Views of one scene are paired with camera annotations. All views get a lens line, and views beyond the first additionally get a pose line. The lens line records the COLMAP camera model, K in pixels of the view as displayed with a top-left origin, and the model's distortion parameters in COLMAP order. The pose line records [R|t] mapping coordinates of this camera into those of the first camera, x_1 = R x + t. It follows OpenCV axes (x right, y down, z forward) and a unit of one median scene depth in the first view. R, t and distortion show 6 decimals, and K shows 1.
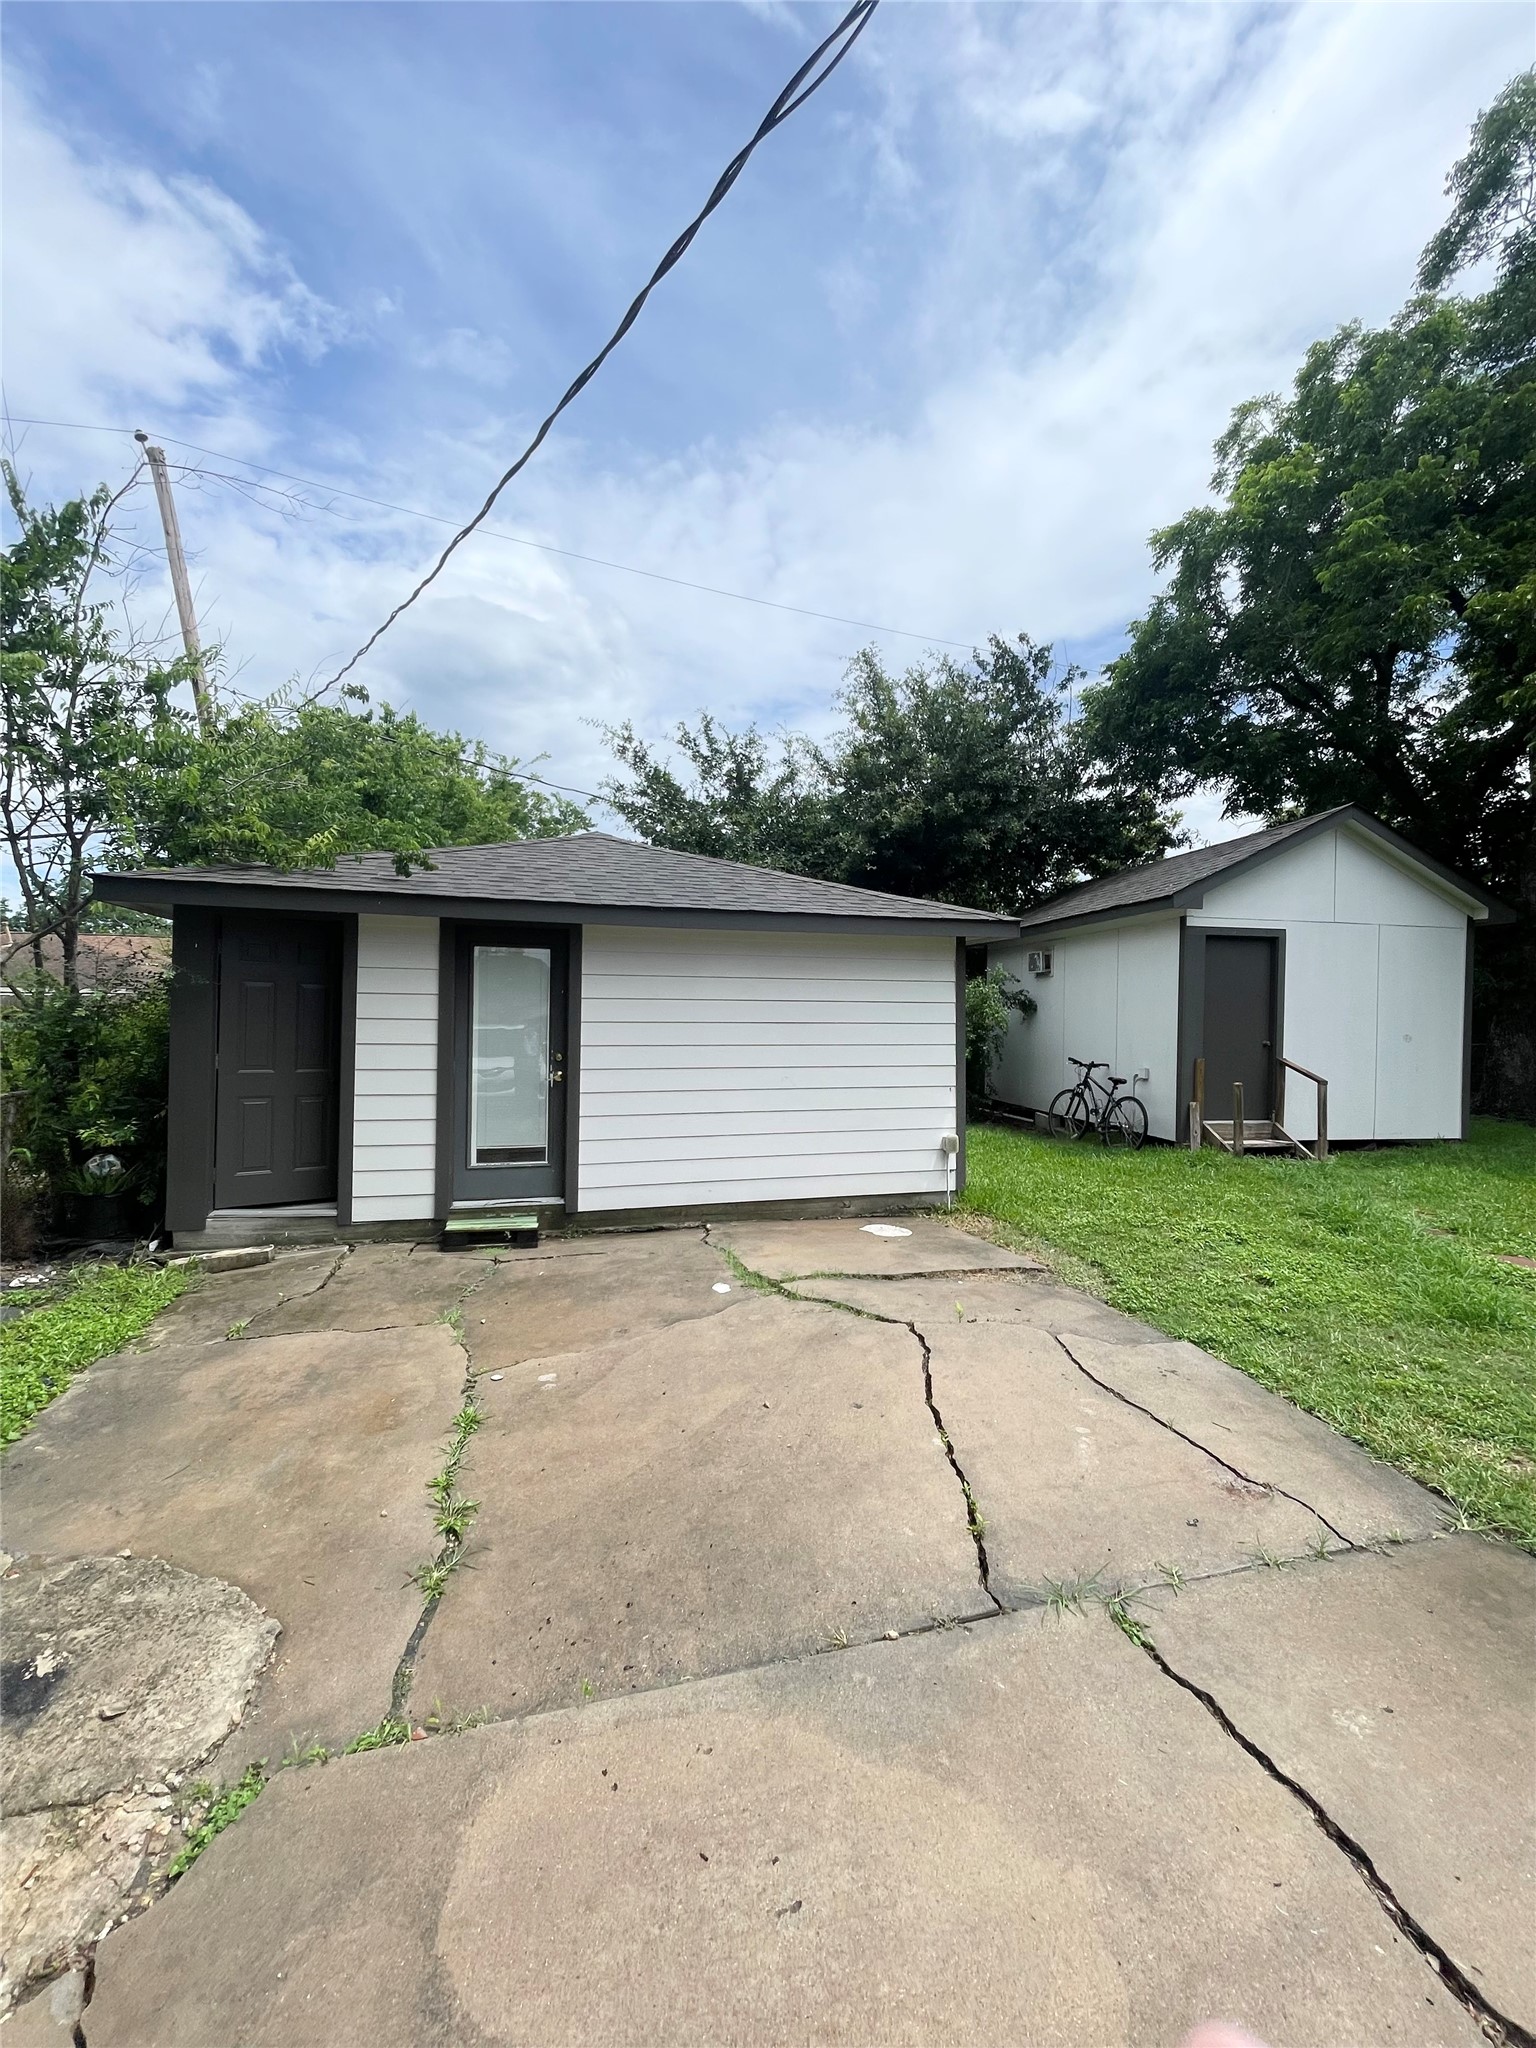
lens RADIAL K [[837.9, 0, 775.6], [0, 837.9, 1021.1], [0, 0, 1]] dist [-0.007336, 0.000389]
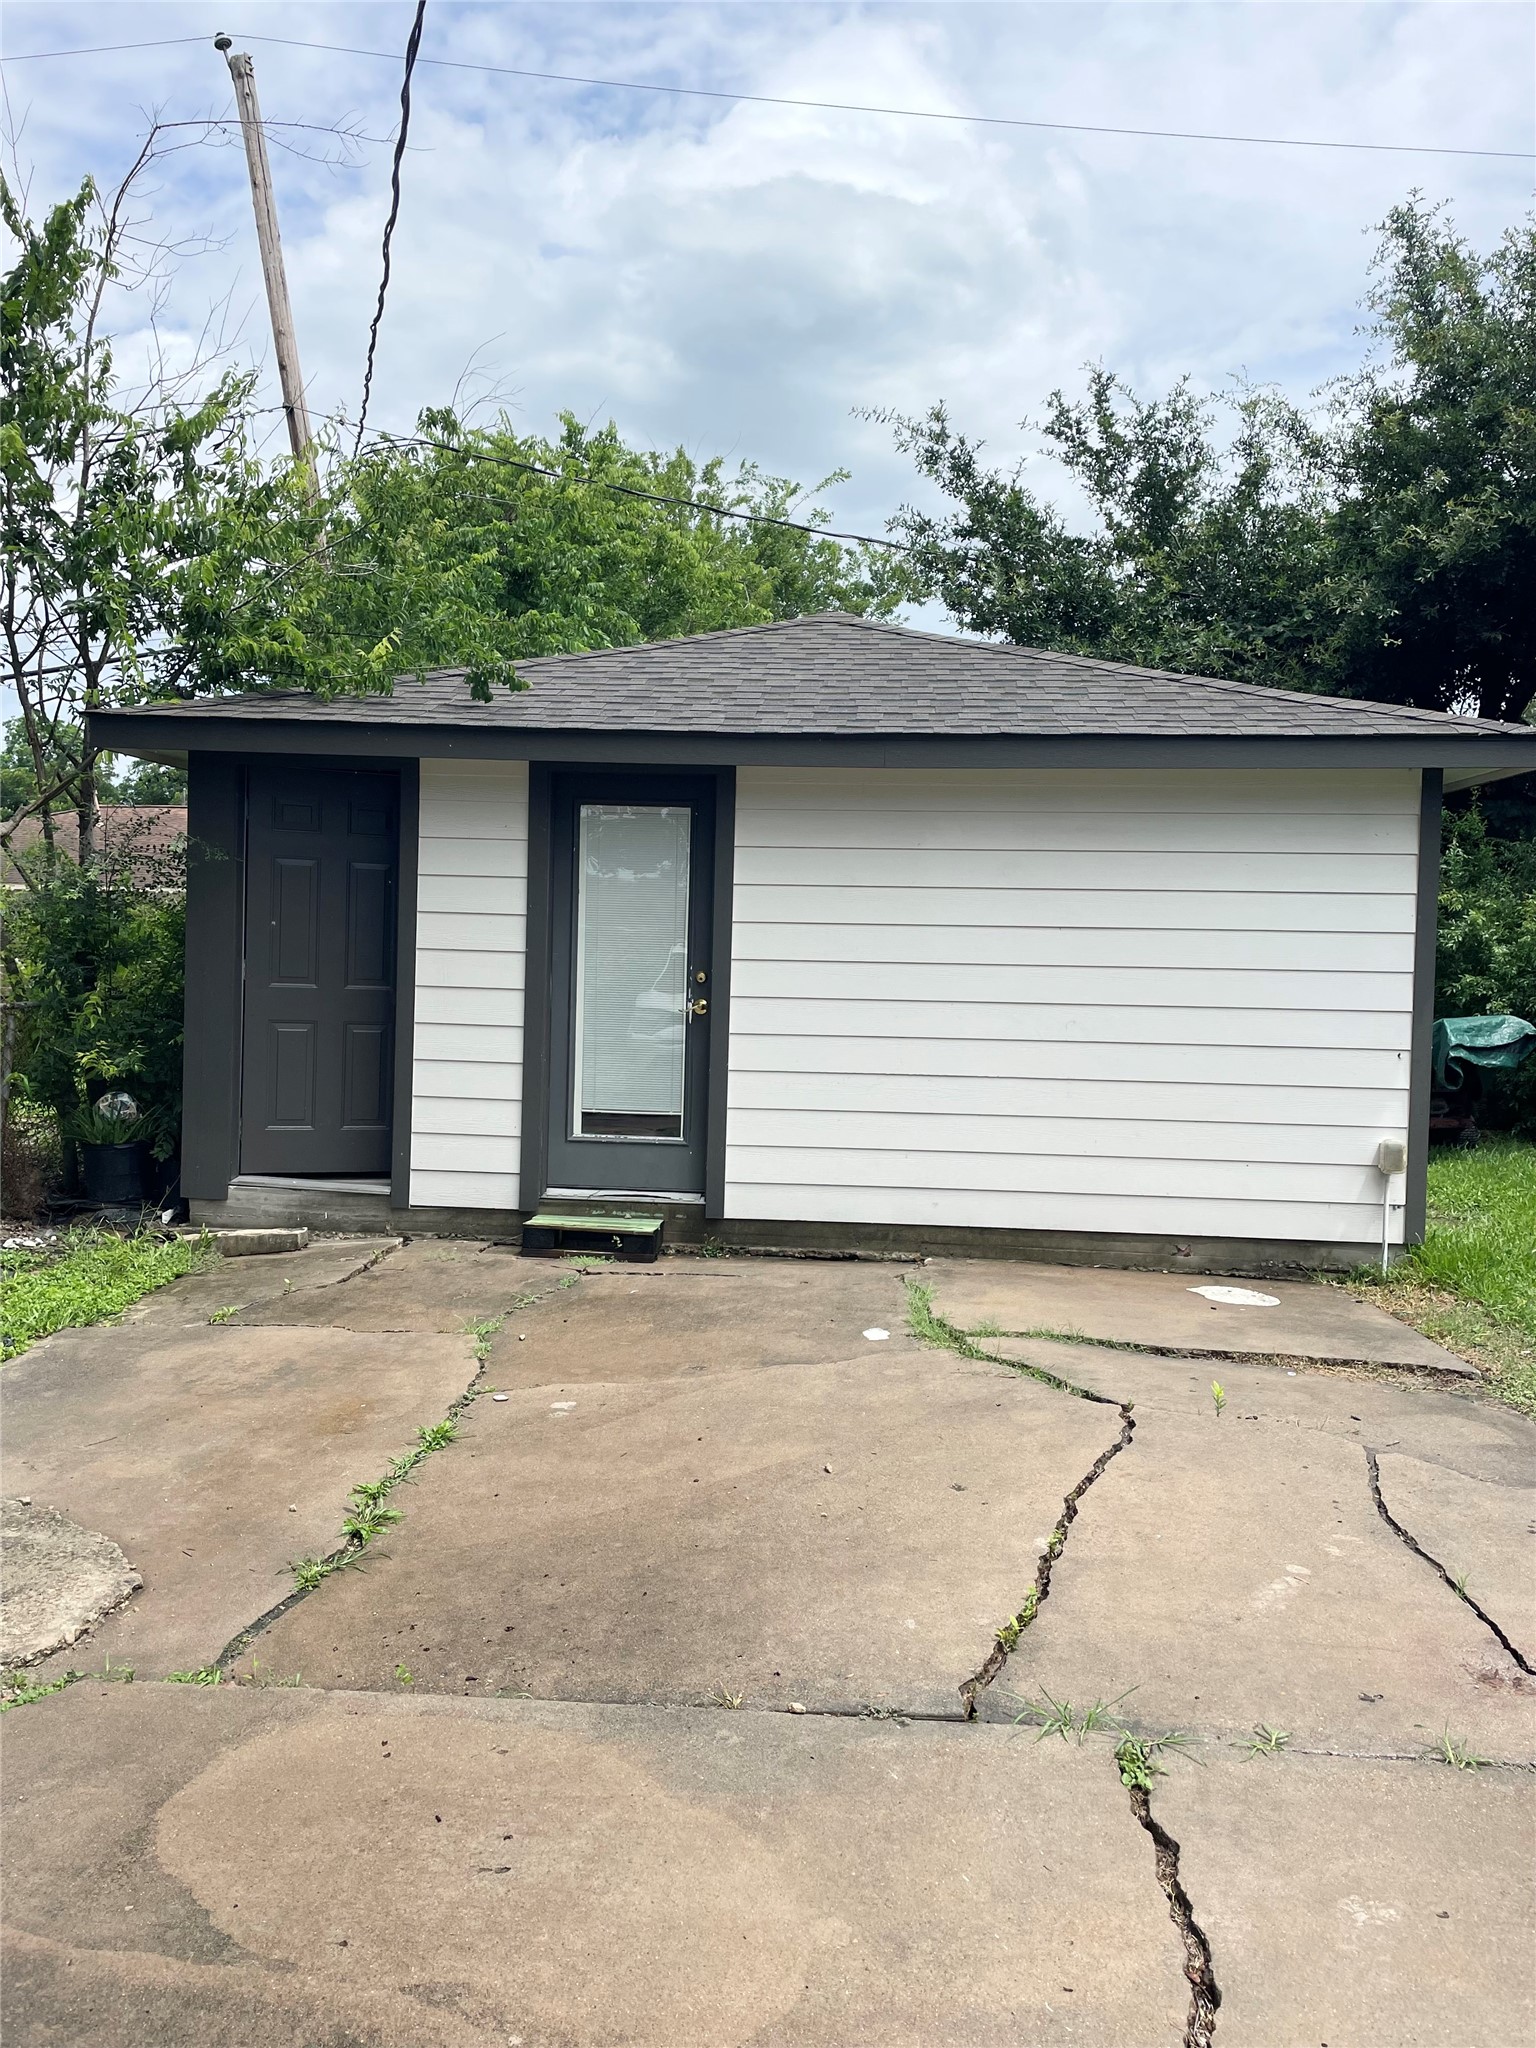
lens RADIAL K [[1574.2, 0, 771.8], [0, 1574.2, 1018.0], [0, 0, 1]] dist [0.119297, -0.183727]
pose [[0.936169, 0.028814, -0.350367, 0.226443], [-0.015781, 0.999075, 0.039997, 0.026610], [0.351196, -0.031914, 0.935758, -0.118641]]
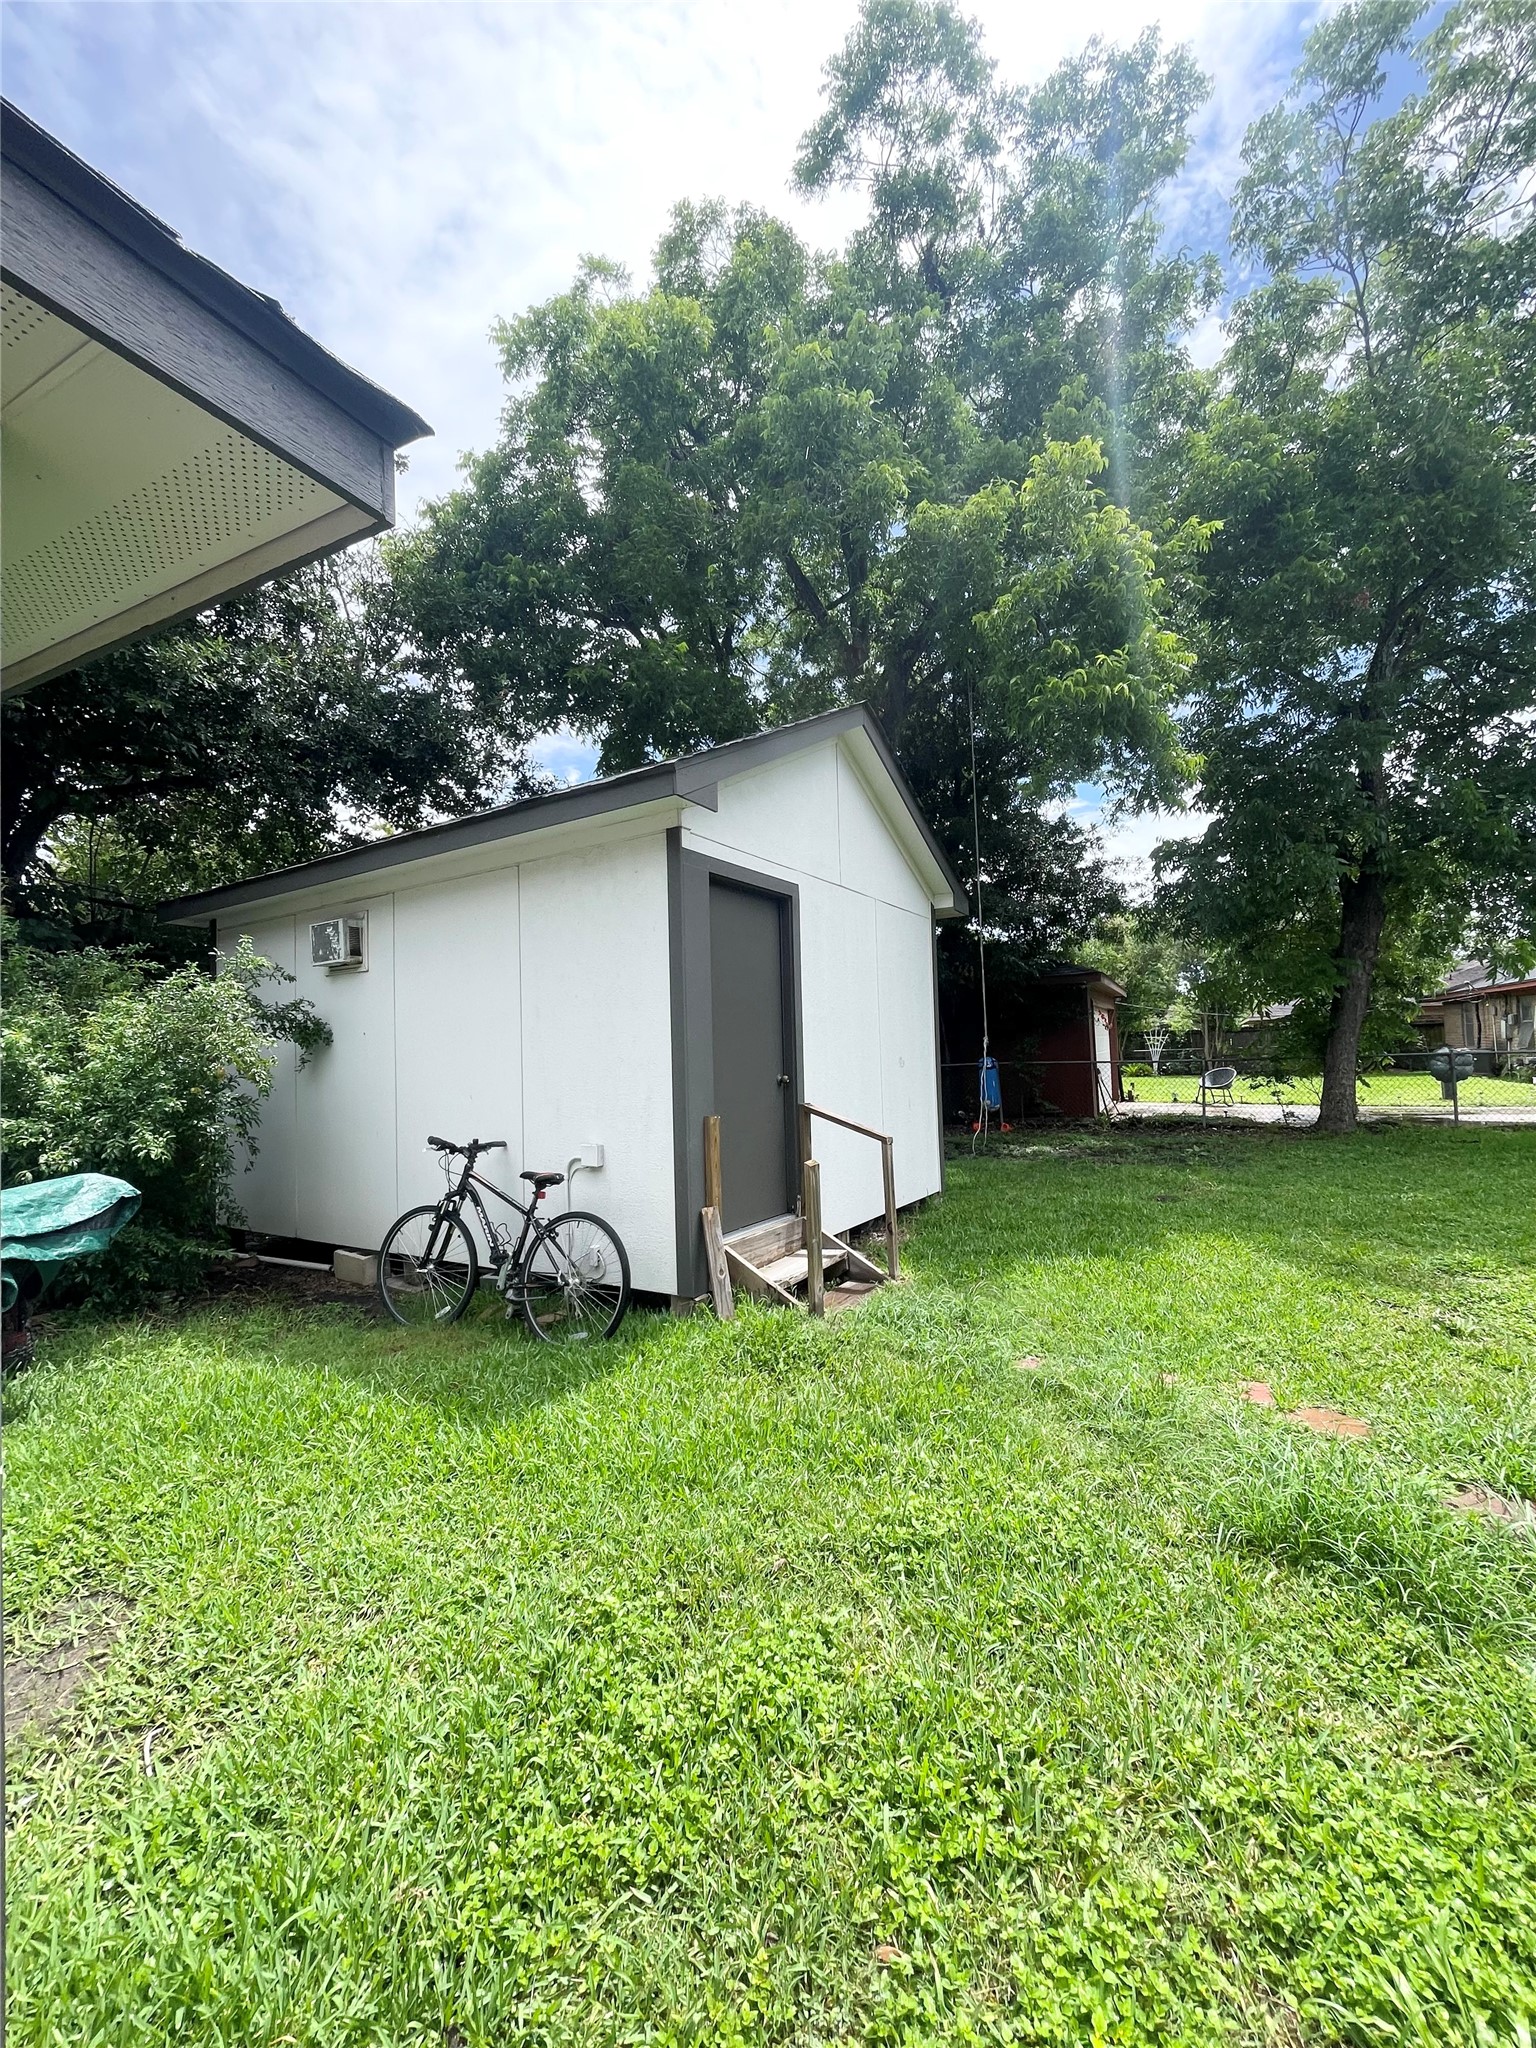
lens RADIAL K [[837.9, 0, 775.6], [0, 837.9, 1021.1], [0, 0, 1]] dist [-0.007336, 0.000389]
pose [[0.674401, -0.001481, 0.738363, 0.251492], [0.046510, 0.998097, -0.040480, 0.014876], [-0.736899, 0.061641, 0.673187, 0.962860]]
